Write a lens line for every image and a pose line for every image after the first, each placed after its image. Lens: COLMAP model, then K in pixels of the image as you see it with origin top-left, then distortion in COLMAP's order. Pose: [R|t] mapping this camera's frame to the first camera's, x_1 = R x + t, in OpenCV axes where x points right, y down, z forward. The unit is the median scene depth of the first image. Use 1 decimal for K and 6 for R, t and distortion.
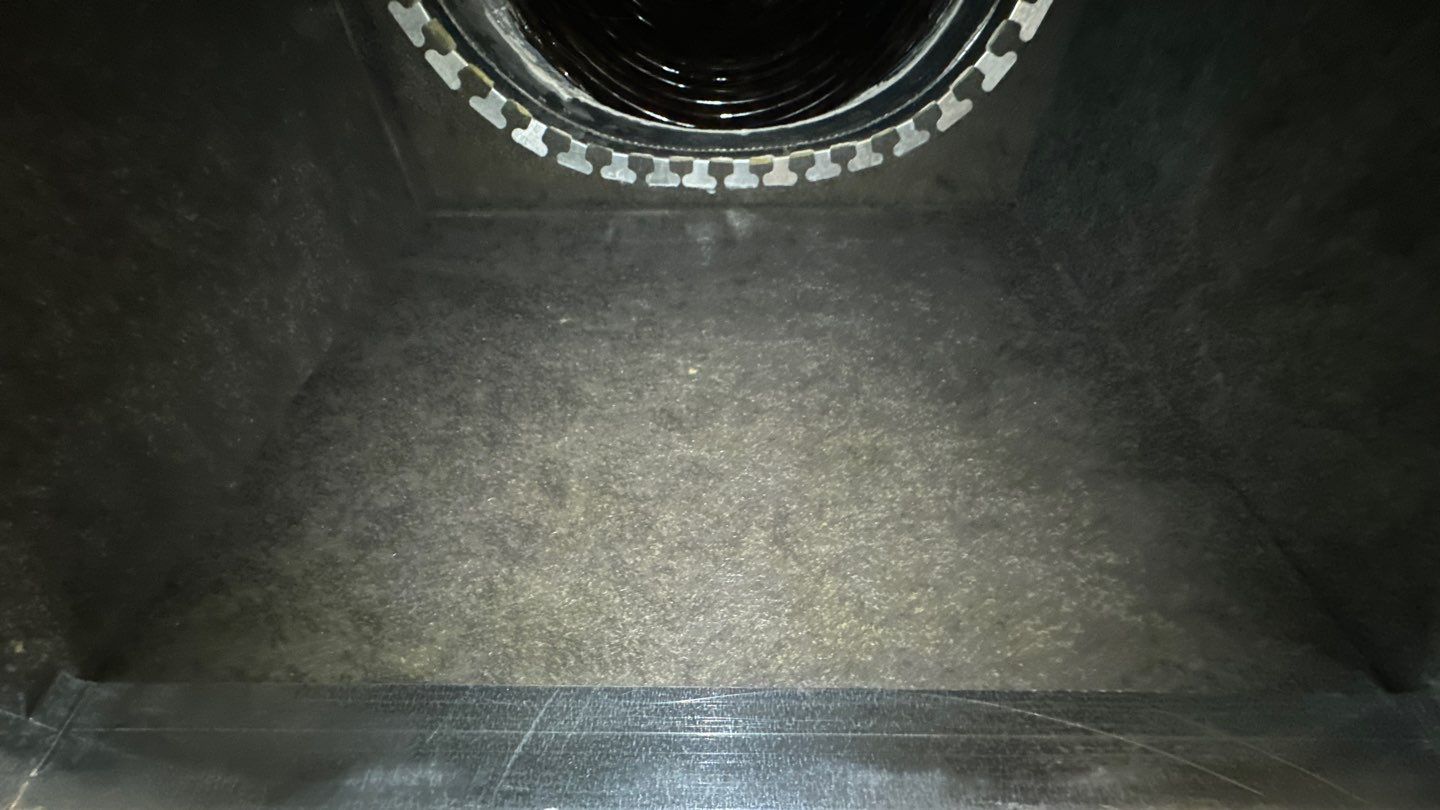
lens RADIAL K [[577.3, 0, 720.6], [0, 577.3, 403.6], [0, 0, 1]] dist [-0.001667, 0.000096]
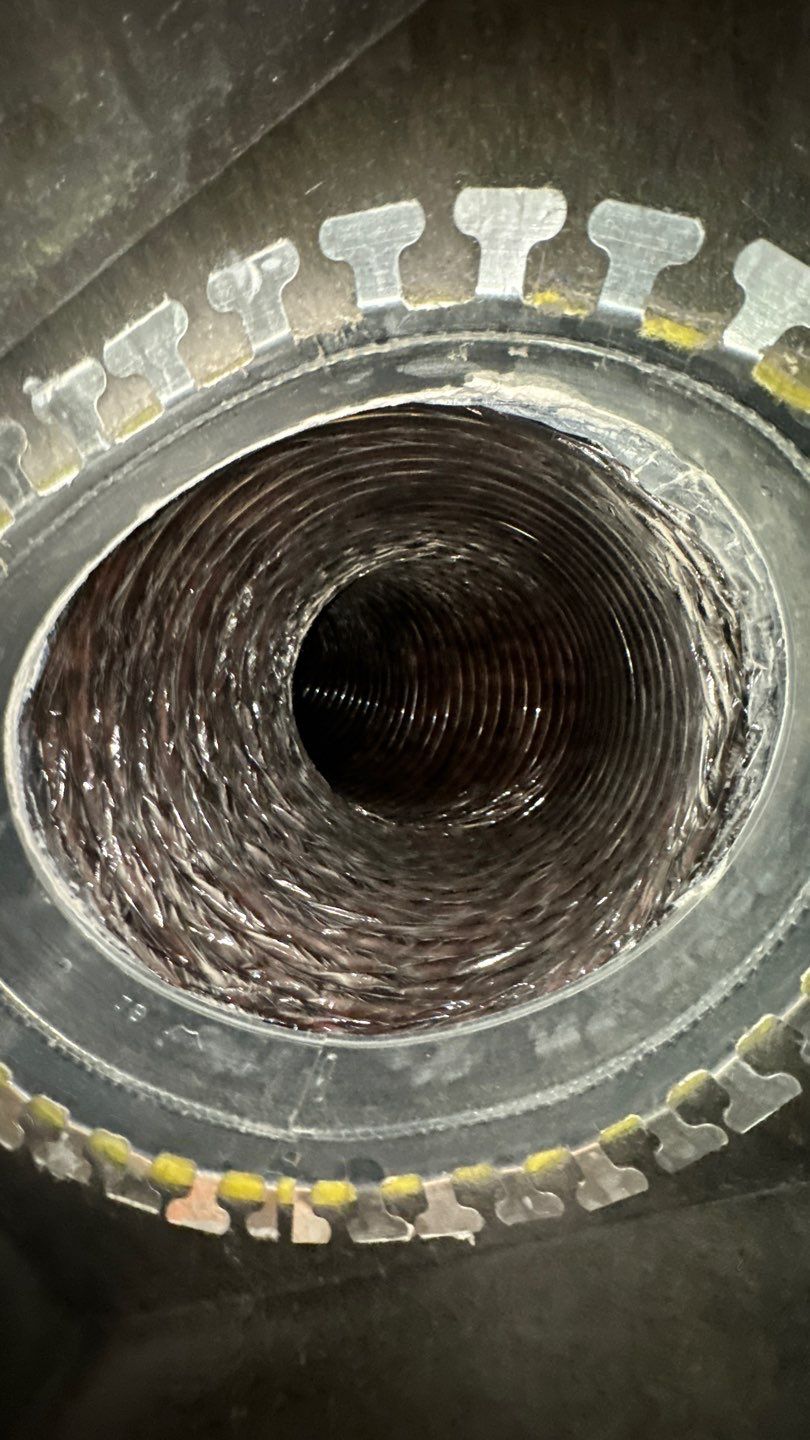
lens RADIAL K [[577.3, 0, 403.6], [0, 577.3, 719.3], [0, 0, 1]] dist [-0.001667, 0.000096]
pose [[-0.865250, 0.437319, 0.245141, -0.229559], [-0.441788, -0.433957, -0.785178, -0.290039], [-0.236993, -0.787676, 0.568683, 0.593799]]
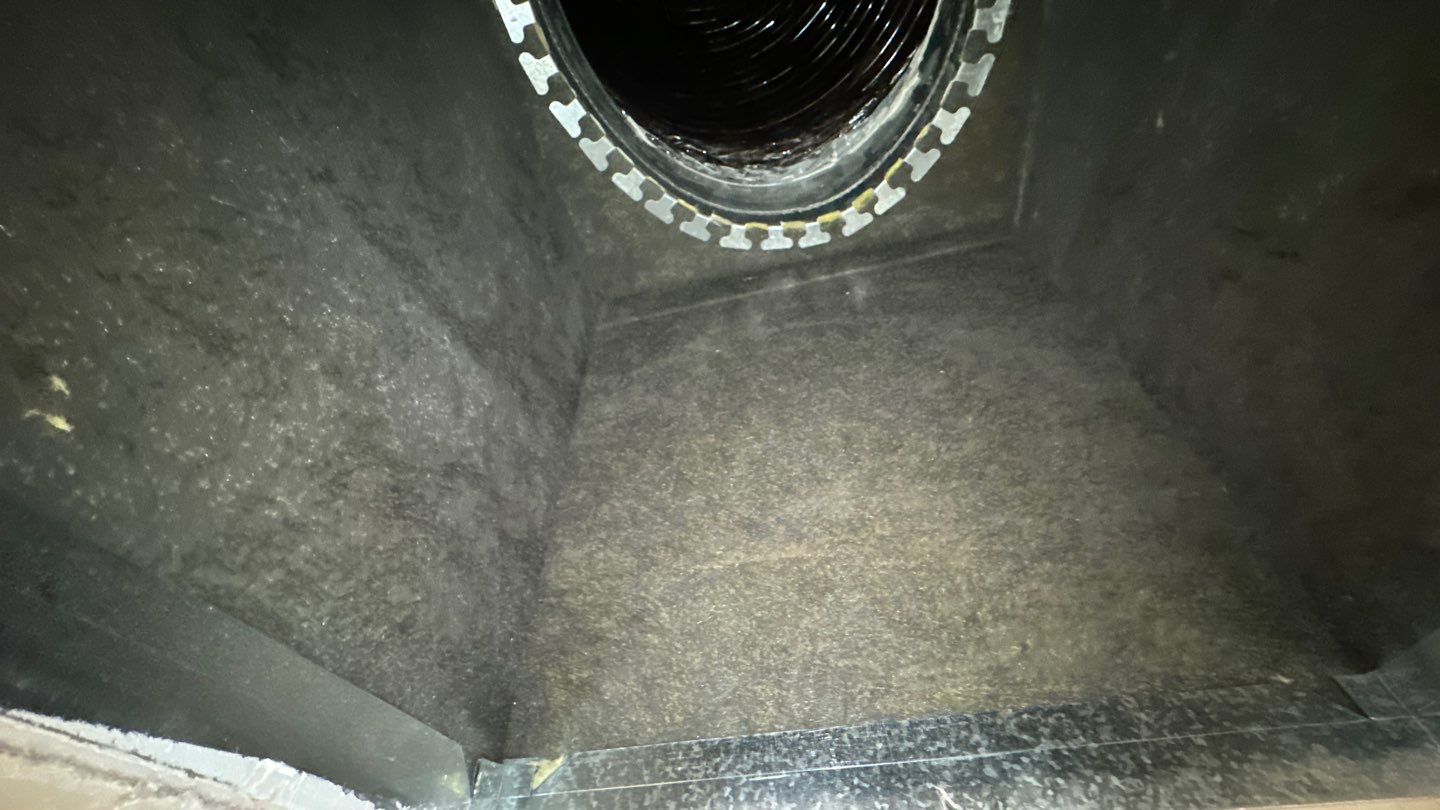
lens RADIAL K [[577.3, 0, 718.9], [0, 577.3, 405.1], [0, 0, 1]] dist [-0.001667, 0.000096]
pose [[-0.222003, -0.691732, -0.687184, 0.108408], [0.700191, 0.377371, -0.606073, 0.045578], [0.678563, -0.615710, 0.400567, 0.029144]]
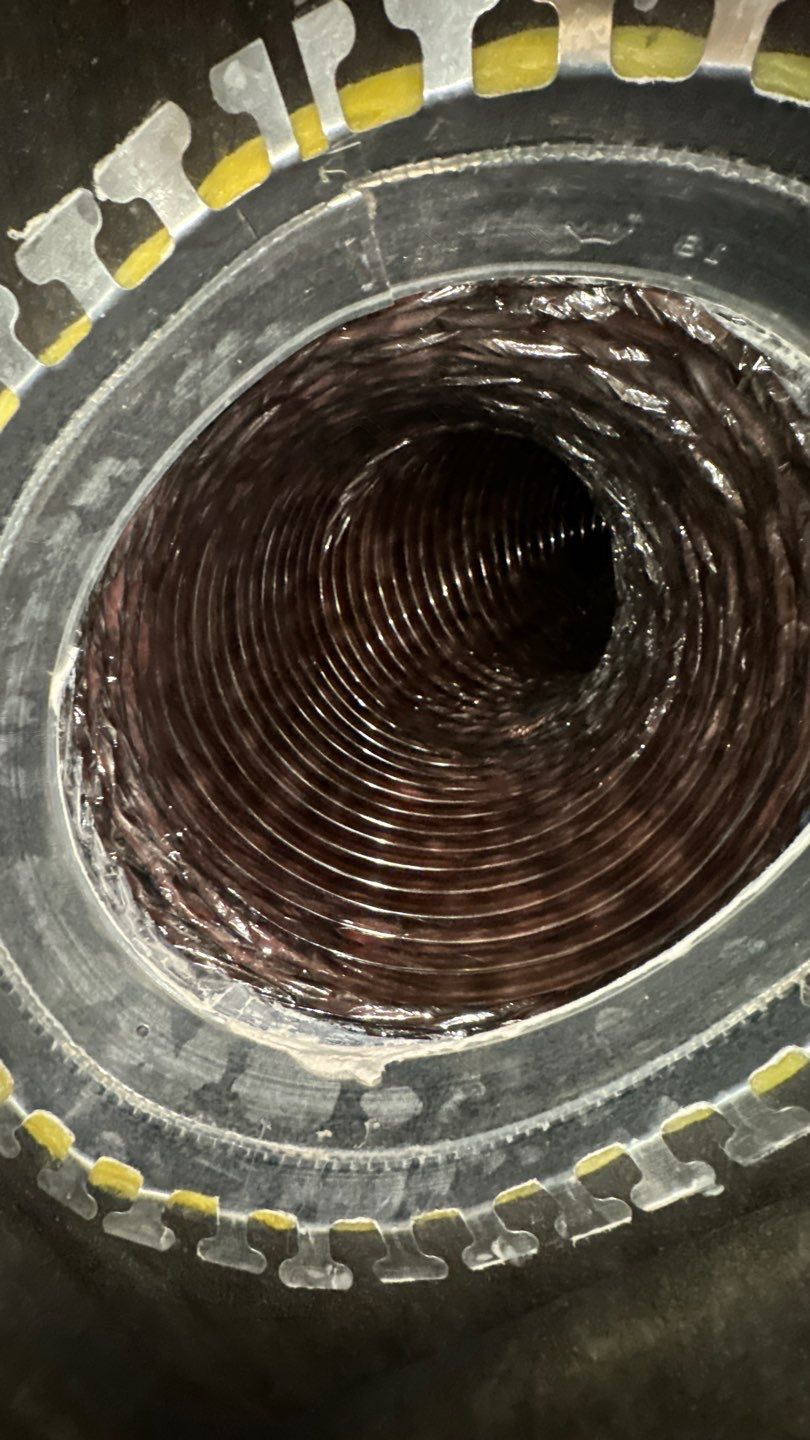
lens RADIAL K [[577.3, 0, 404.4], [0, 577.3, 718.5], [0, 0, 1]] dist [-0.001667, 0.000096]
pose [[0.747696, -0.616069, -0.247810, 0.123880], [0.344893, 0.679188, -0.647883, -0.423630], [0.567450, 0.398952, 0.720304, 0.505869]]
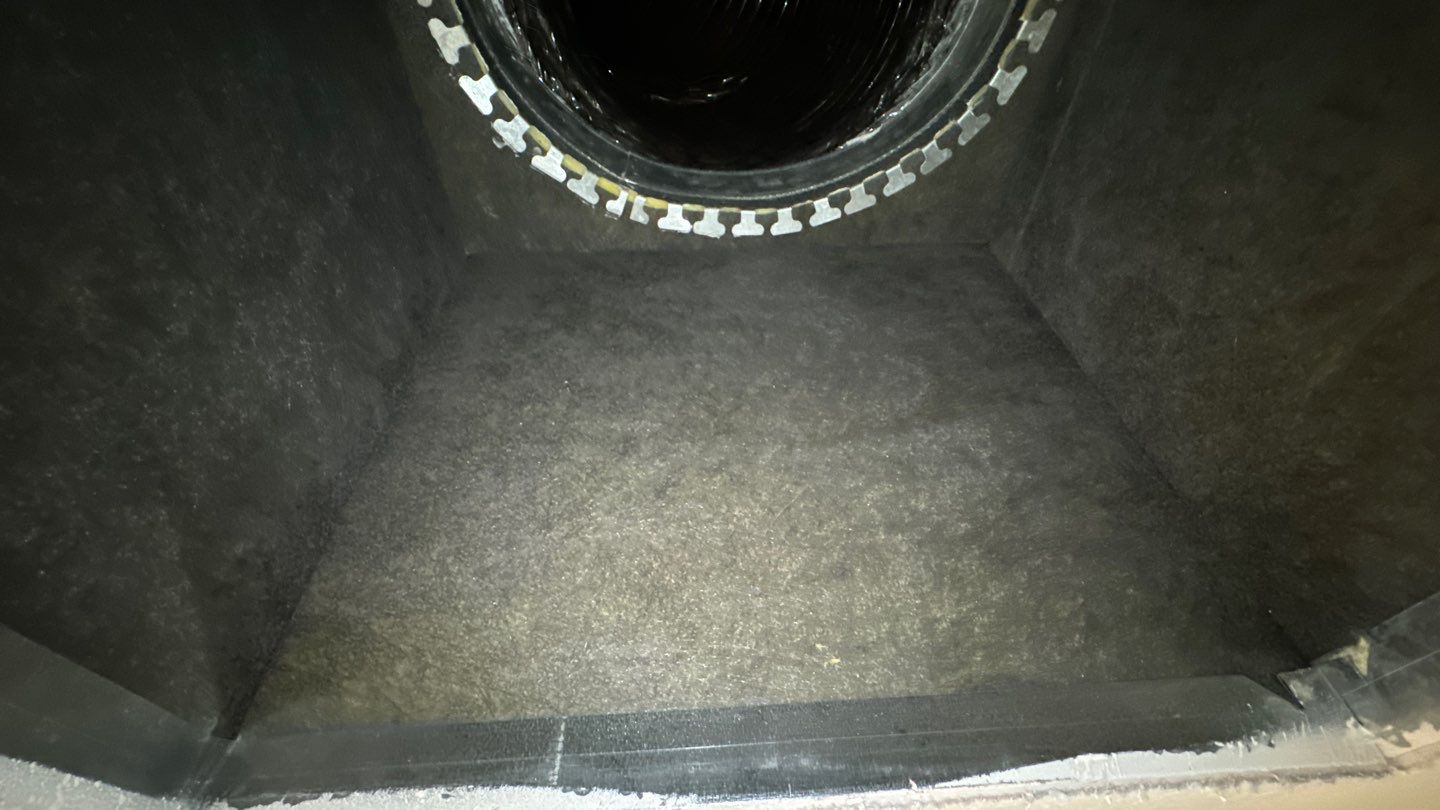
lens RADIAL K [[577.3, 0, 717.2], [0, 577.3, 403.6], [0, 0, 1]] dist [-0.001667, 0.000096]
pose [[-0.997951, 0.042424, -0.047899, 0.114667], [0.047971, 0.000688, -0.998848, 0.222310], [-0.042342, -0.999099, -0.002721, 0.180717]]
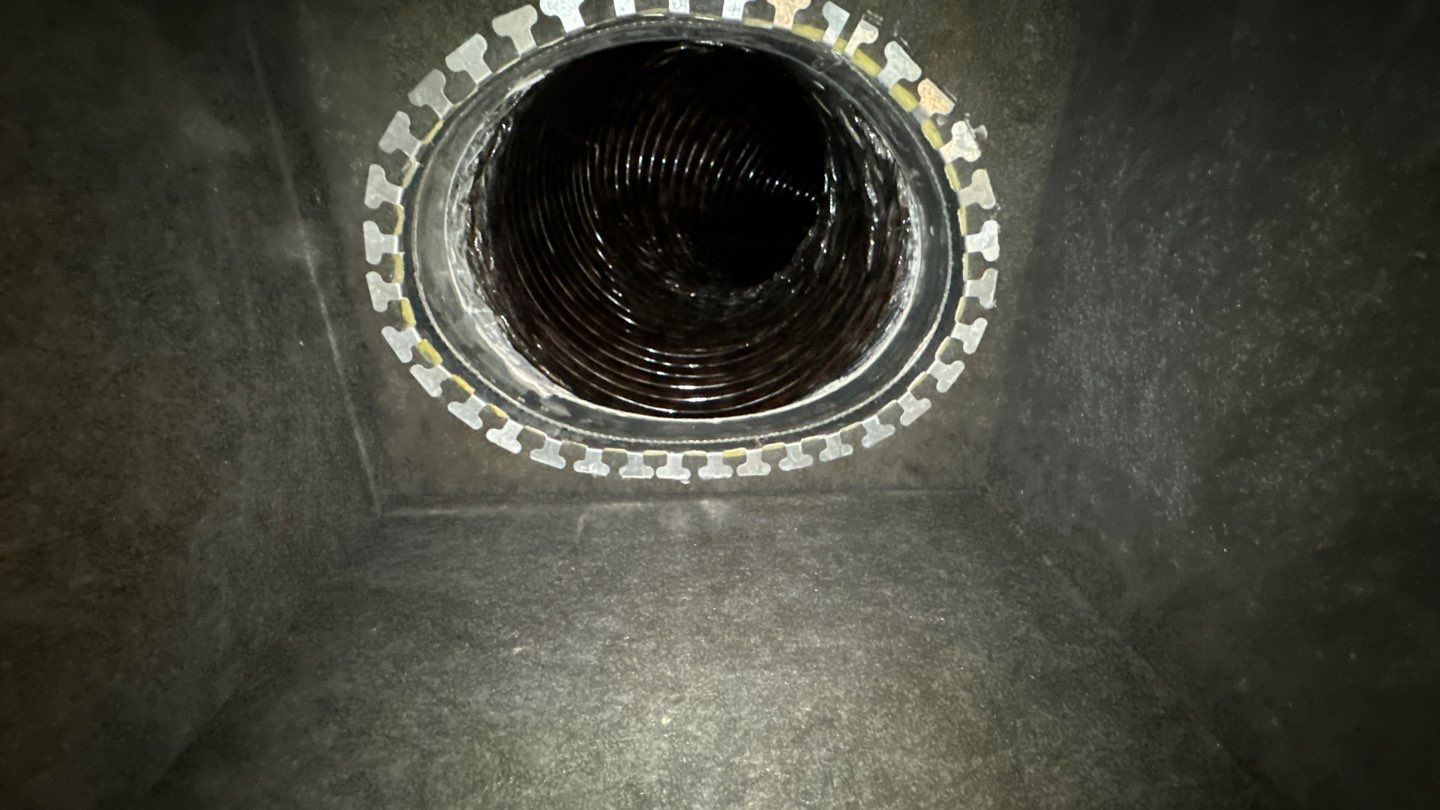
lens RADIAL K [[577.3, 0, 719.9], [0, 577.3, 405.2], [0, 0, 1]] dist [-0.001667, 0.000096]
pose [[0.998713, -0.010483, 0.049625, -0.004577], [0.028605, 0.924379, -0.380402, -0.115641], [-0.041885, 0.381332, 0.923489, 0.032692]]
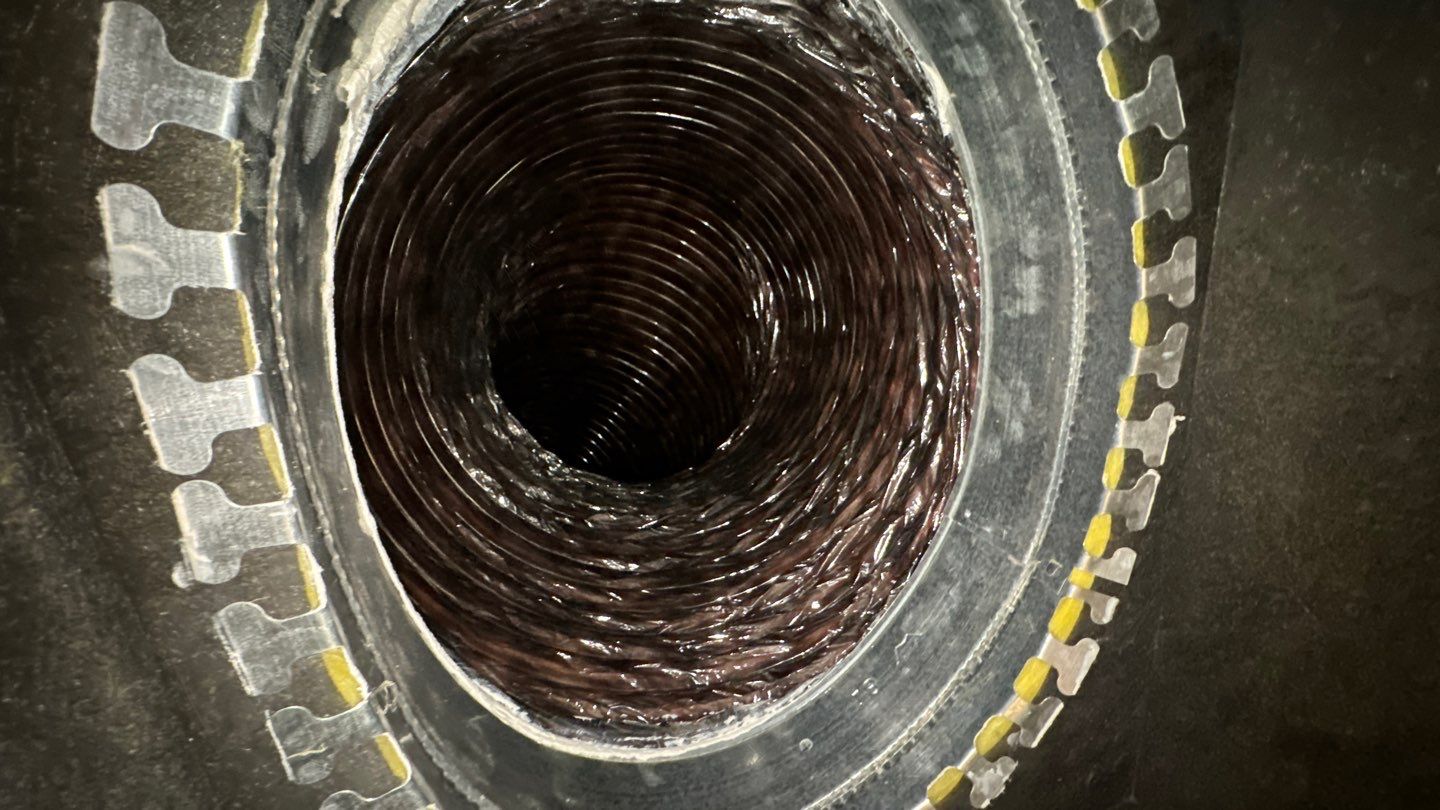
lens RADIAL K [[577.3, 0, 719.5], [0, 577.3, 406.3], [0, 0, 1]] dist [-0.001667, 0.000096]
pose [[0.100713, 0.955593, 0.276944, -0.160009], [-0.426621, 0.292949, -0.855673, -0.271668], [-0.898806, -0.031973, 0.437180, 0.658814]]
